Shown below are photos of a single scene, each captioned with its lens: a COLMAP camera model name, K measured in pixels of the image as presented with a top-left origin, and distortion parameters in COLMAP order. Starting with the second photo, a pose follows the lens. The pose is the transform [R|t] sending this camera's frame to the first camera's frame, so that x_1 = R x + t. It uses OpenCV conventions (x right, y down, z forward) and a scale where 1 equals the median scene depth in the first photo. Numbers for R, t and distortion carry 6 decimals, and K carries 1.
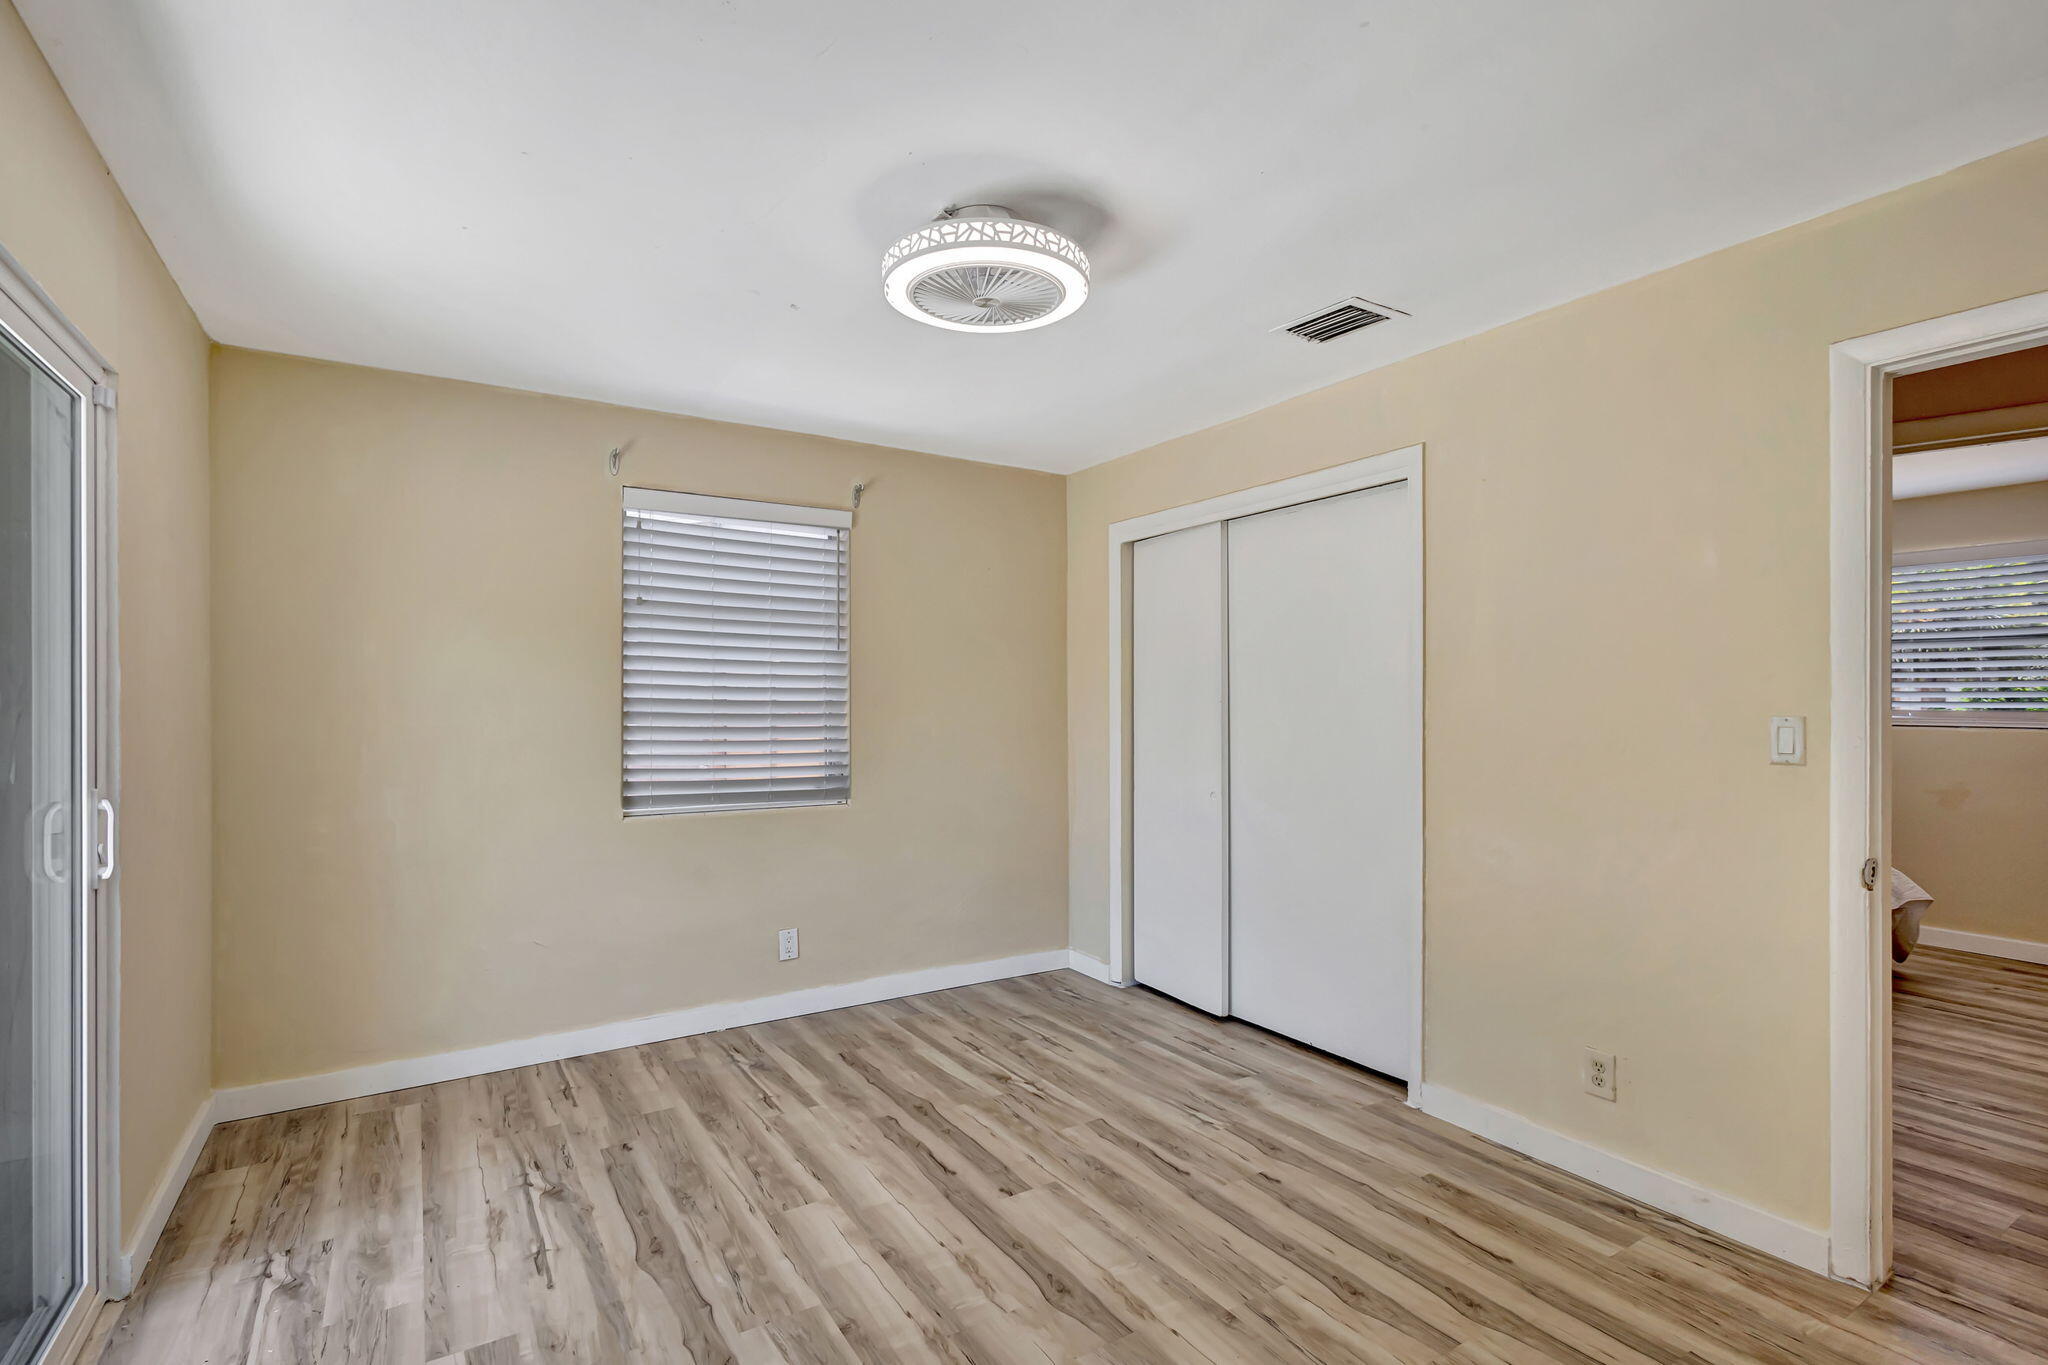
lens RADIAL K [[959.8, 0, 1013.9], [0, 959.8, 701.8], [0, 0, 1]] dist [0.017377, -0.007952]
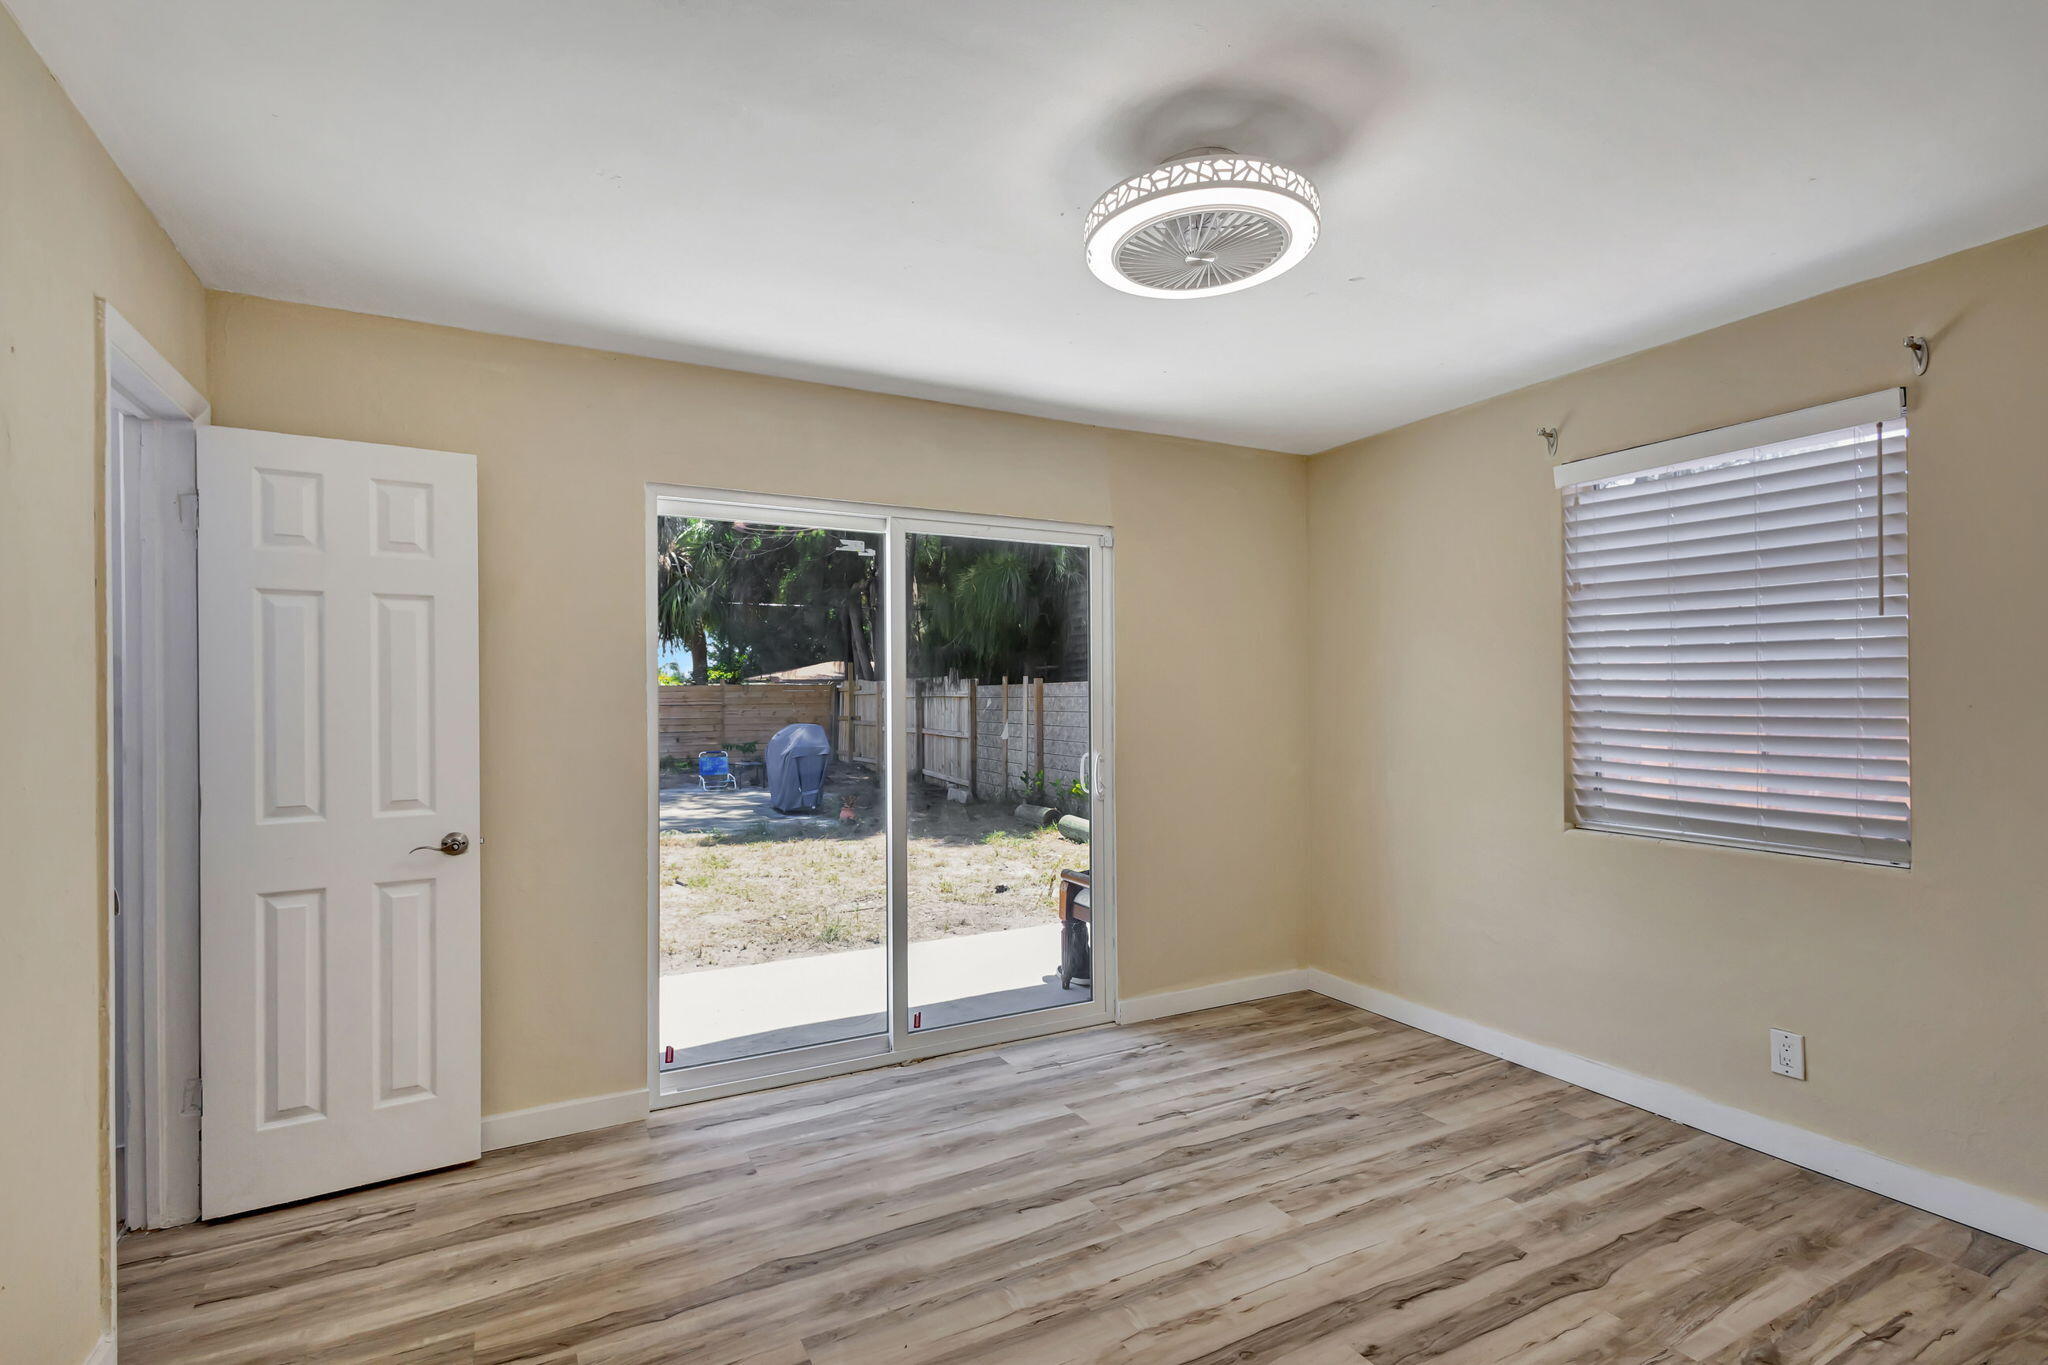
lens RADIAL K [[959.8, 0, 1013.9], [0, 959.8, 701.8], [0, 0, 1]] dist [0.017377, -0.007952]
pose [[-0.073445, 0.003061, -0.997295, 0.660914], [0.003167, 0.999991, 0.002836, -0.003789], [0.997294, -0.002950, -0.073455, 0.669381]]
